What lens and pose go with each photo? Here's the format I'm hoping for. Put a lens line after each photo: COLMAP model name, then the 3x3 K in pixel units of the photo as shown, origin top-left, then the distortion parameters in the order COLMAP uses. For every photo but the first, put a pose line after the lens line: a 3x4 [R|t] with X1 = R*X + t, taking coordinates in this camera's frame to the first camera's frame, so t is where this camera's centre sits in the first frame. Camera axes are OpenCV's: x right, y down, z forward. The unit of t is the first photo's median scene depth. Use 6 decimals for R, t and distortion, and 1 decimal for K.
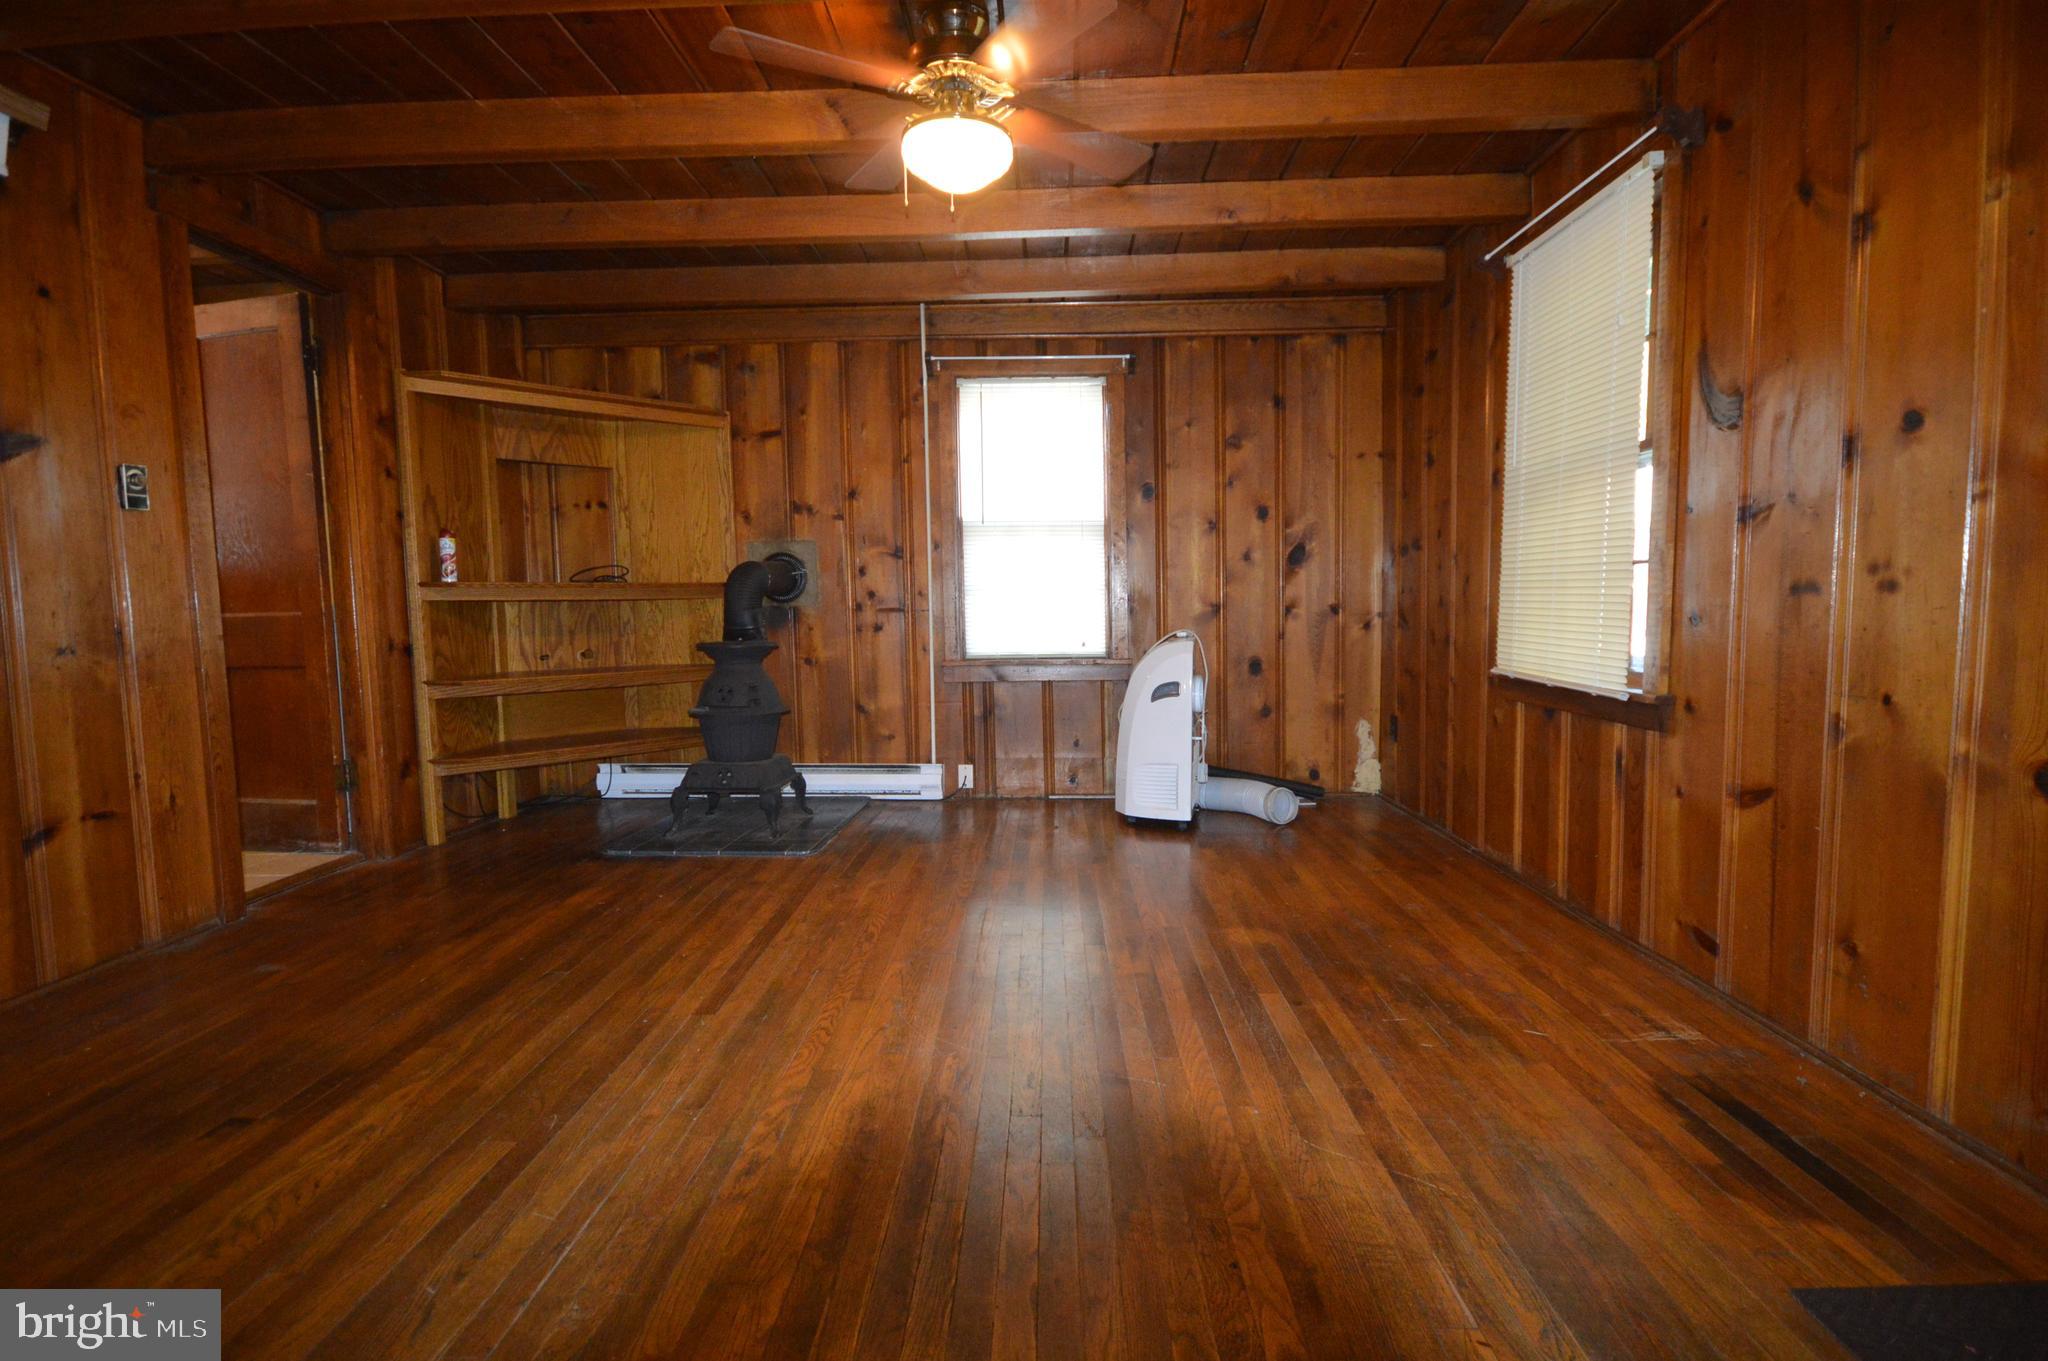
lens RADIAL K [[965.0, 0, 1086.9], [0, 965.0, 689.6], [0, 0, 1]] dist [0.000041, -0.002358]
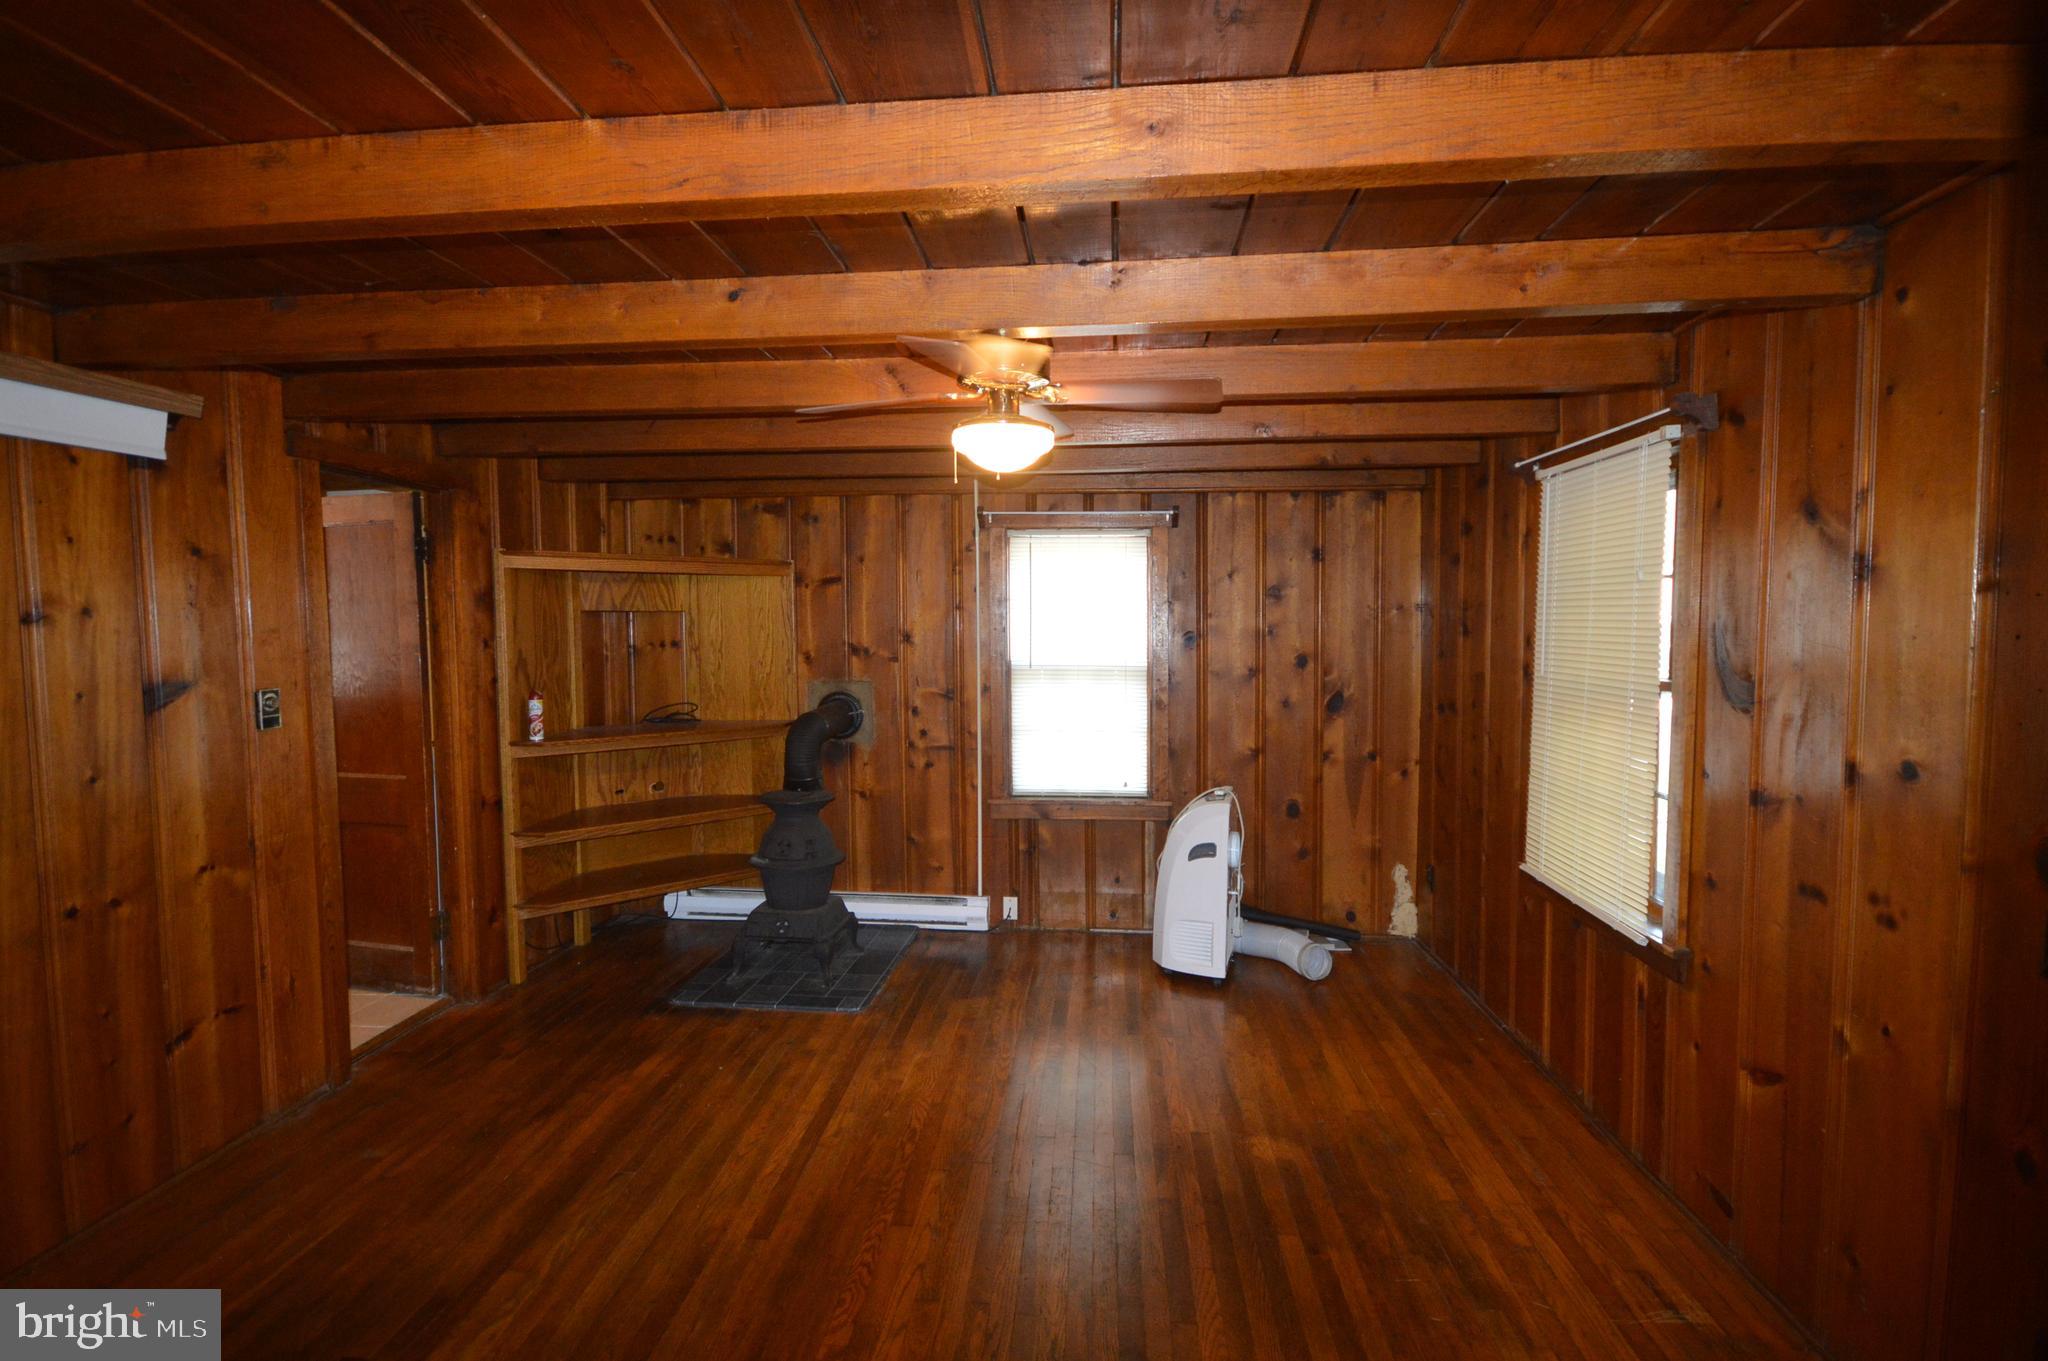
lens RADIAL K [[965.0, 0, 1084.7], [0, 965.0, 671.0], [0, 0, 1]] dist [0.000041, -0.002358]
pose [[0.998107, 0.012380, -0.060242, 0.015771], [-0.013788, 0.999640, -0.023011, -0.165918], [0.059936, 0.023798, 0.997919, -0.042395]]
